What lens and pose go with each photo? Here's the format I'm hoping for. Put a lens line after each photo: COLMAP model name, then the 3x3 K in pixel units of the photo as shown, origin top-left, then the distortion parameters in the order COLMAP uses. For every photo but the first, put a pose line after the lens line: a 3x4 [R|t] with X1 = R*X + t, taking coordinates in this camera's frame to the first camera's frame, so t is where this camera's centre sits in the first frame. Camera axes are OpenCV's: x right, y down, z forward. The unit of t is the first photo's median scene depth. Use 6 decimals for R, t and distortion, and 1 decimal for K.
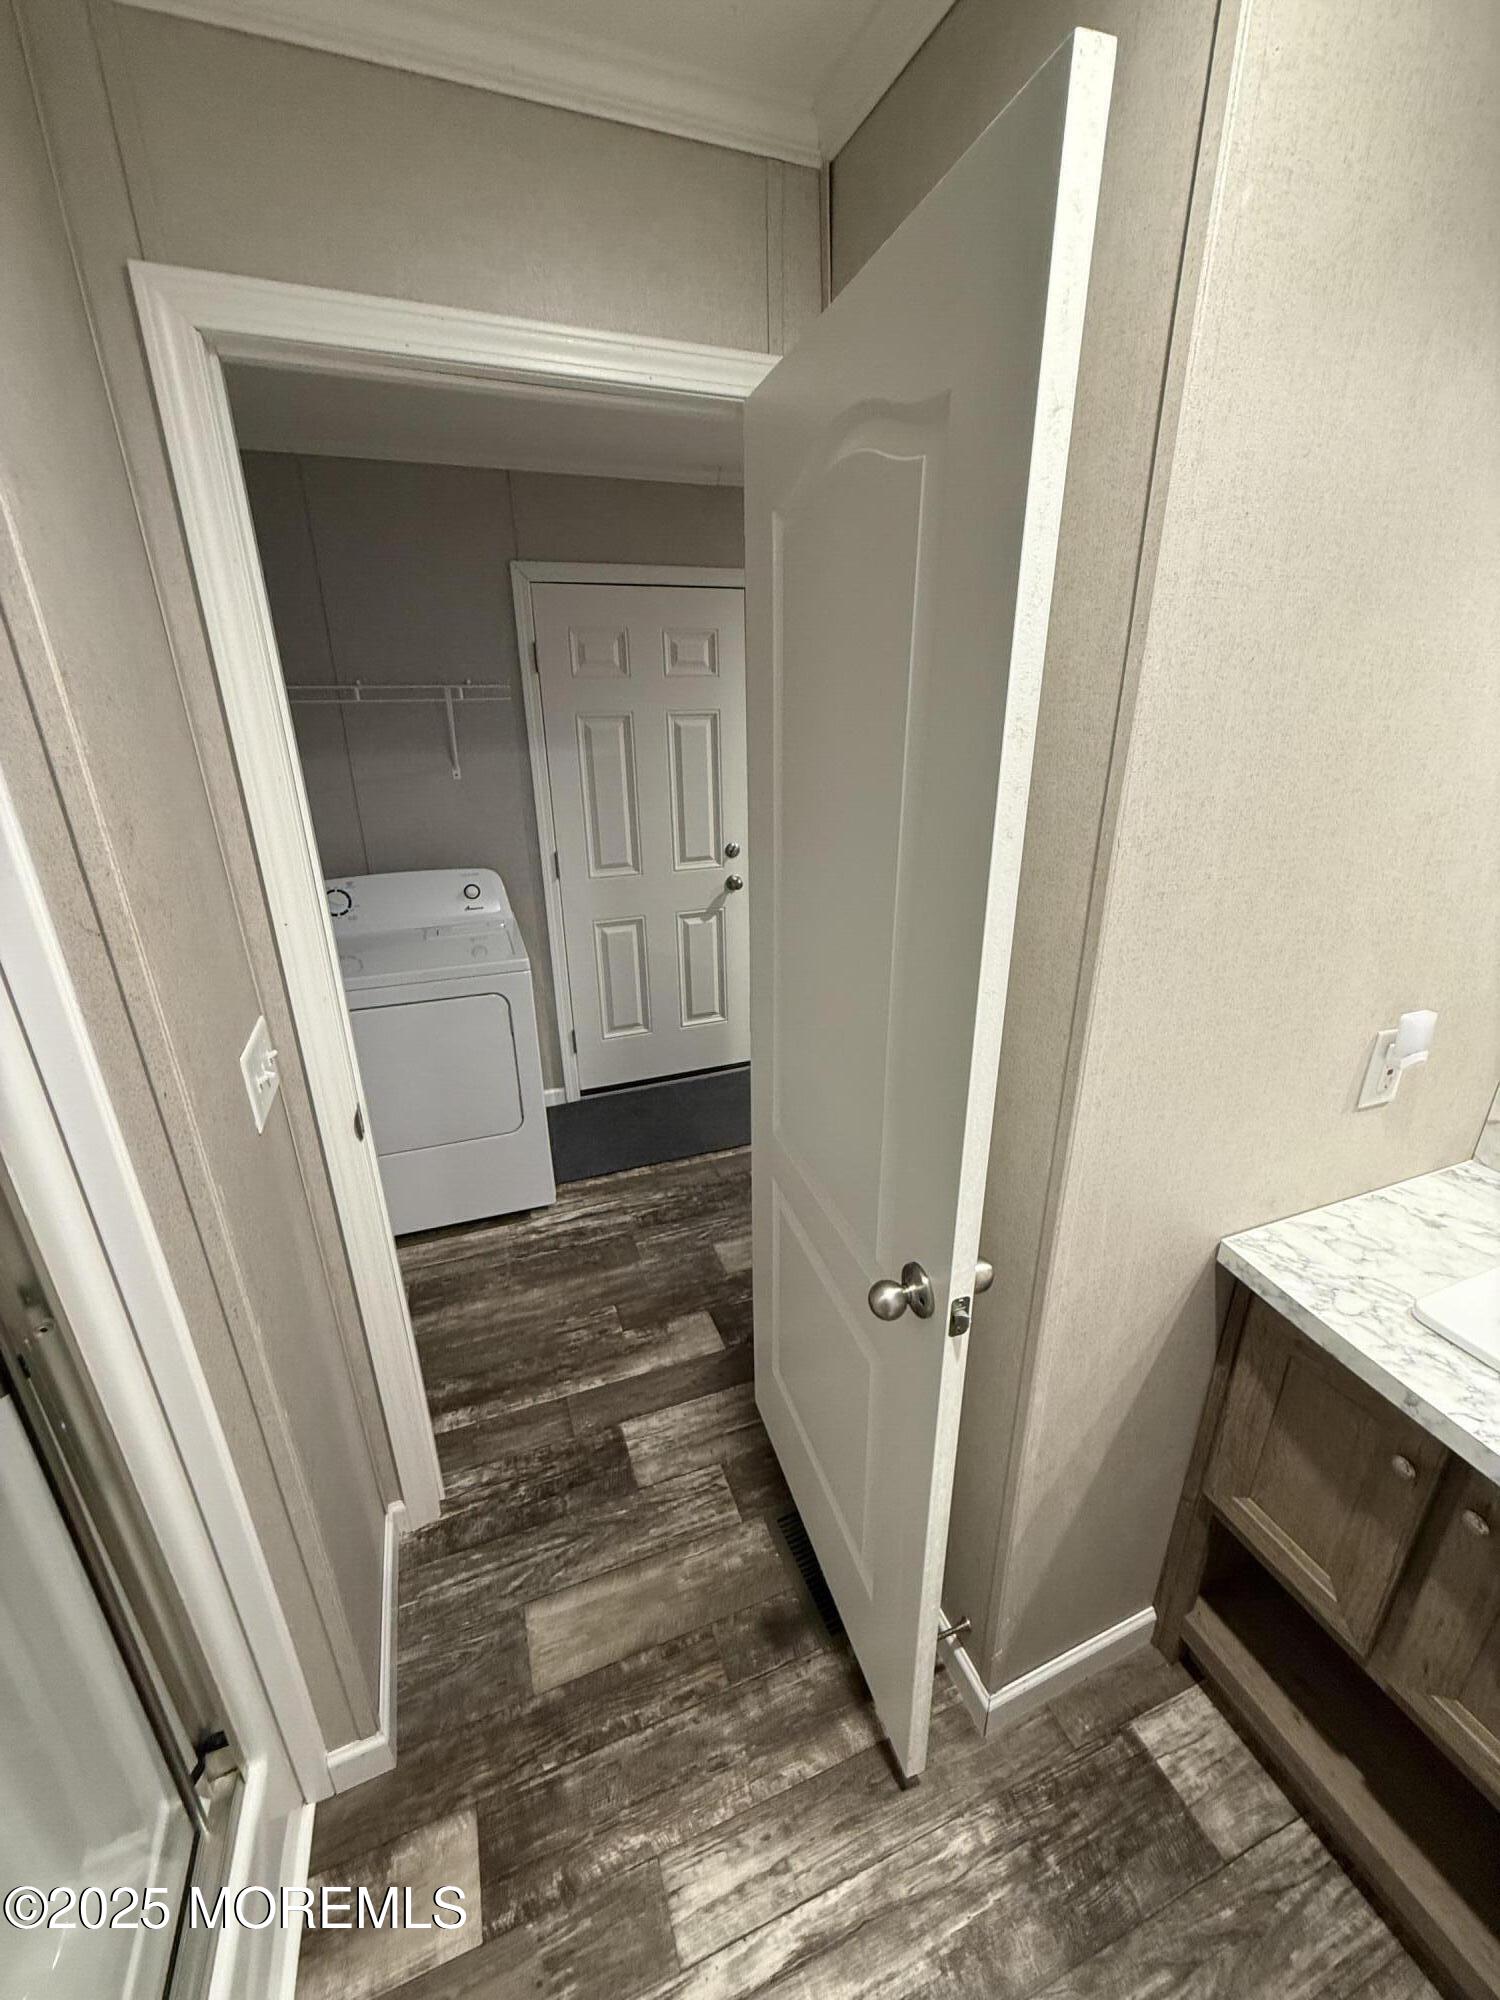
lens RADIAL K [[797.1, 0, 751.0], [0, 797.1, 992.3], [0, 0, 1]] dist [0.004117, -0.000240]
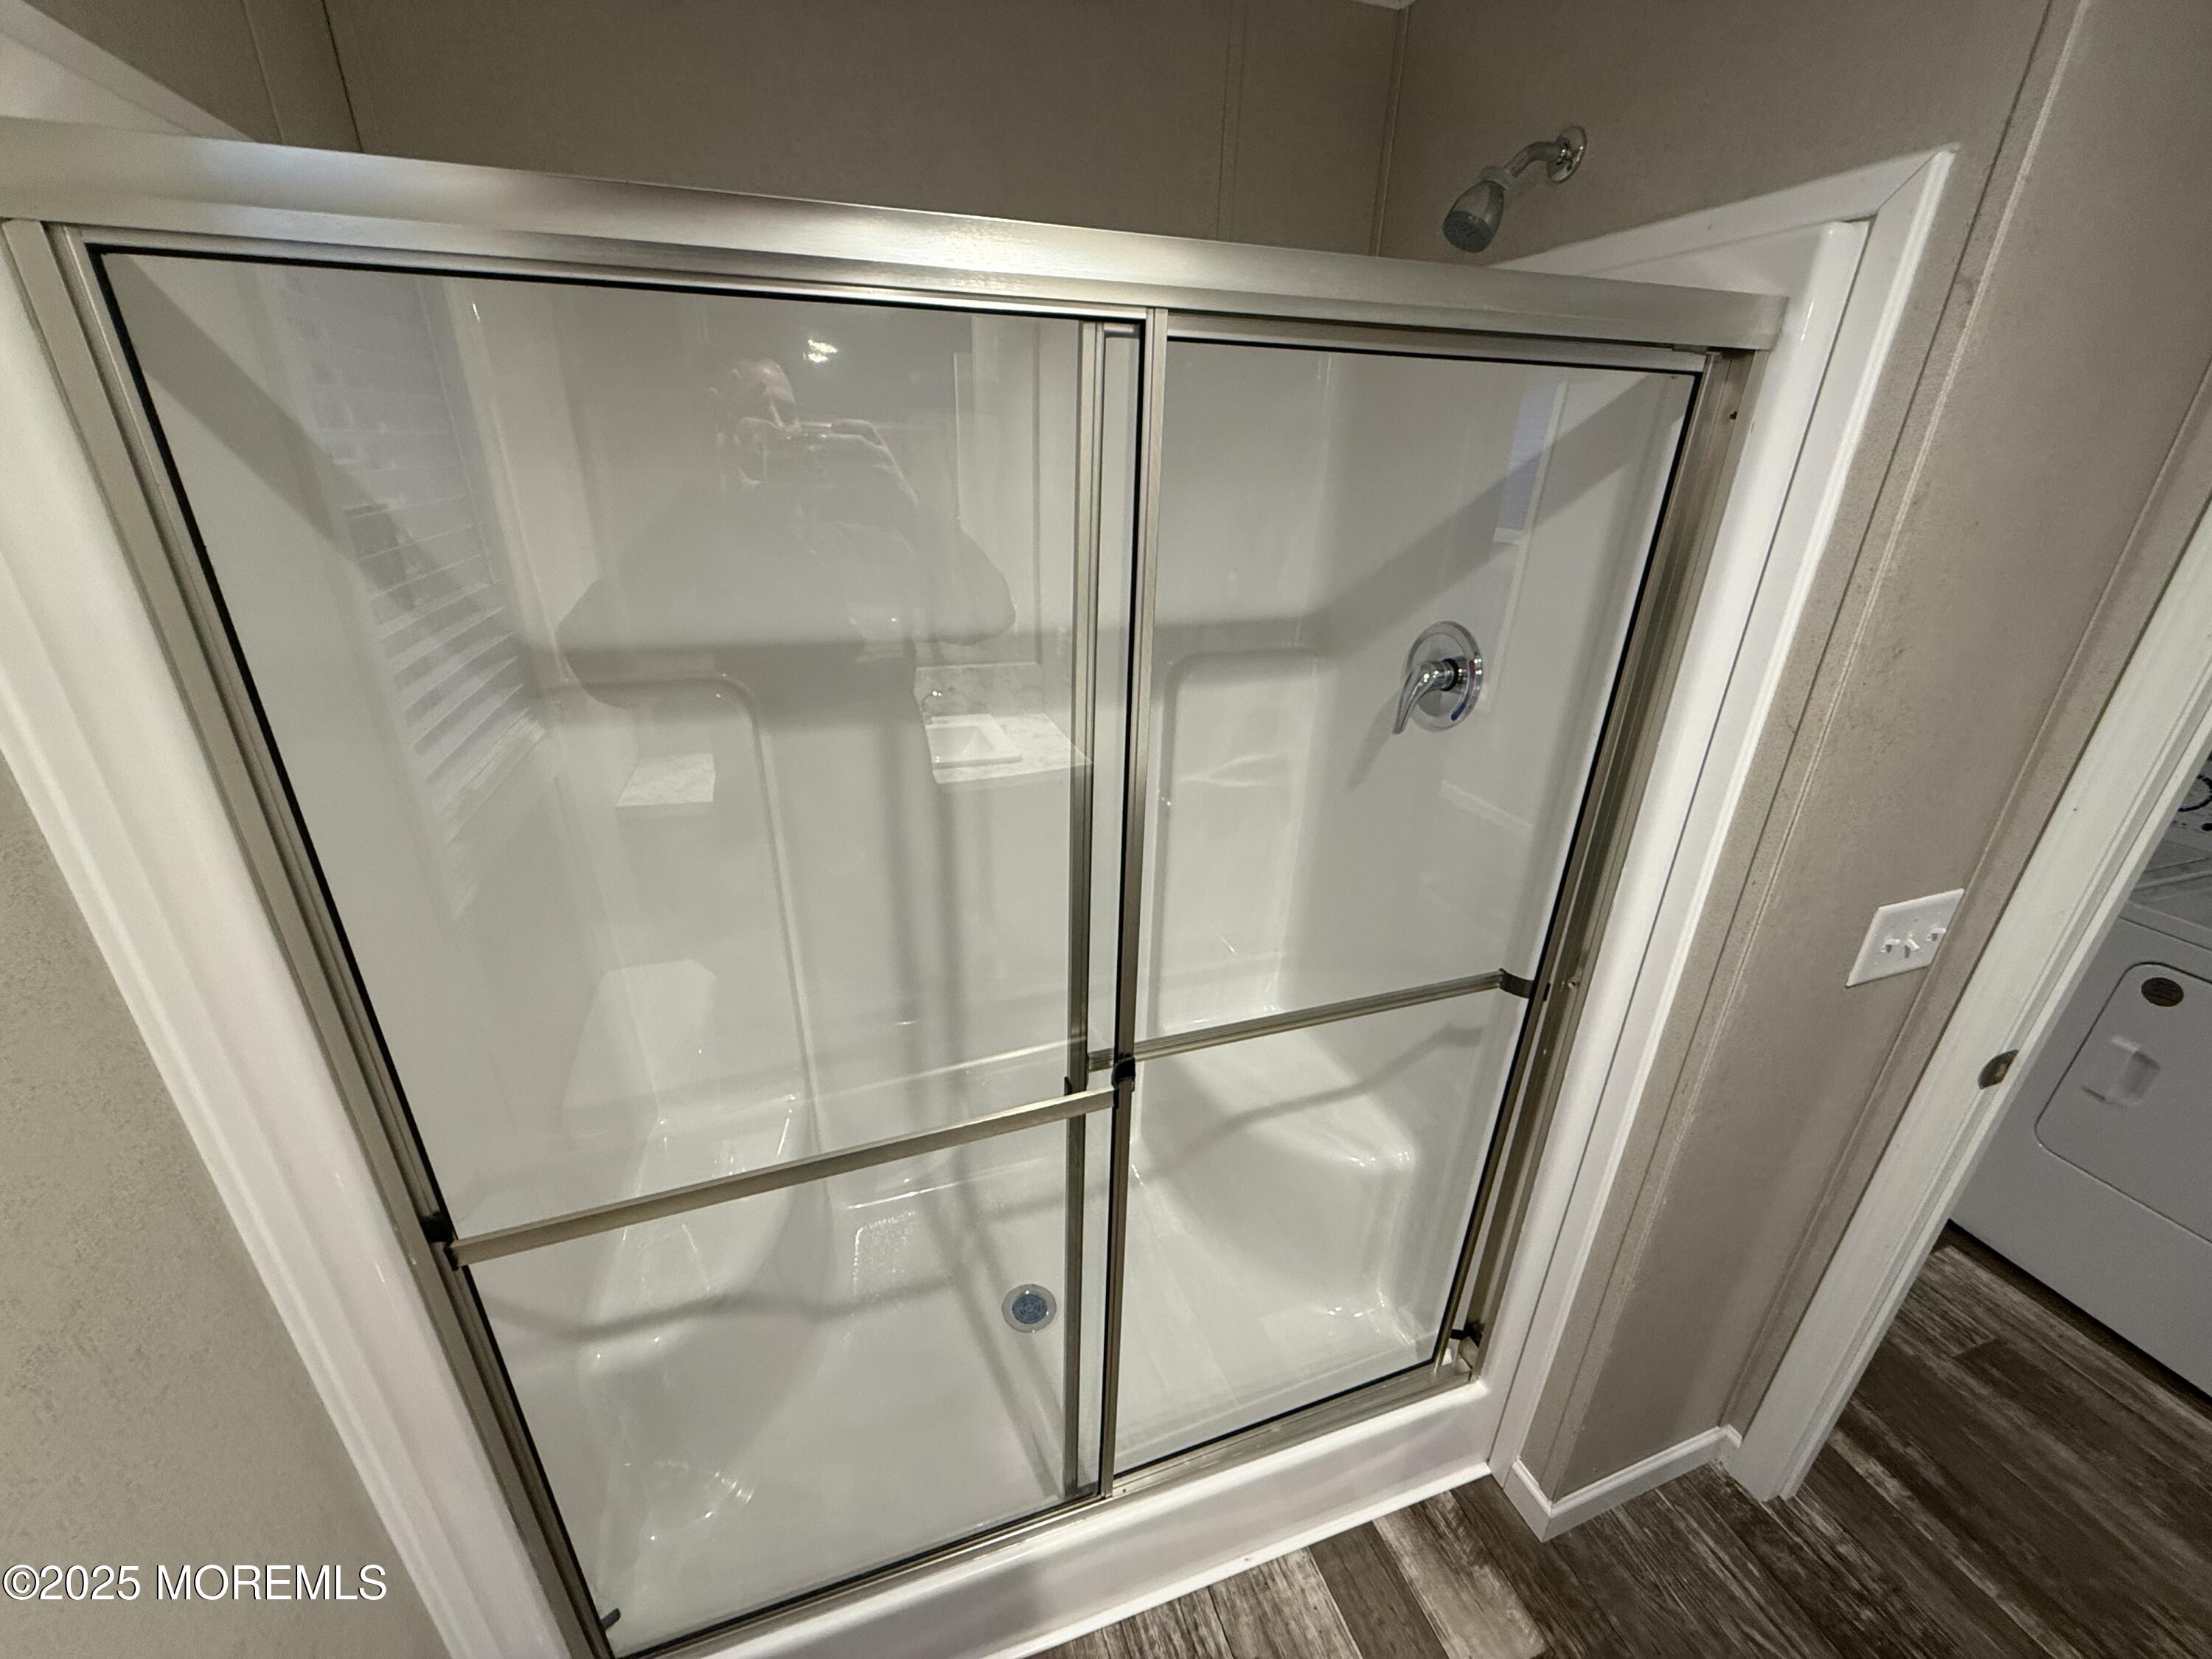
lens RADIAL K [[881.6, 0, 1095.8], [0, 881.6, 830.2], [0, 0, 1]] dist [0.004117, -0.000240]
pose [[-0.033809, 0.408372, -0.912189, 0.190592], [-0.370529, 0.842546, 0.390927, -0.036682], [0.928205, 0.351209, 0.122828, -0.004191]]
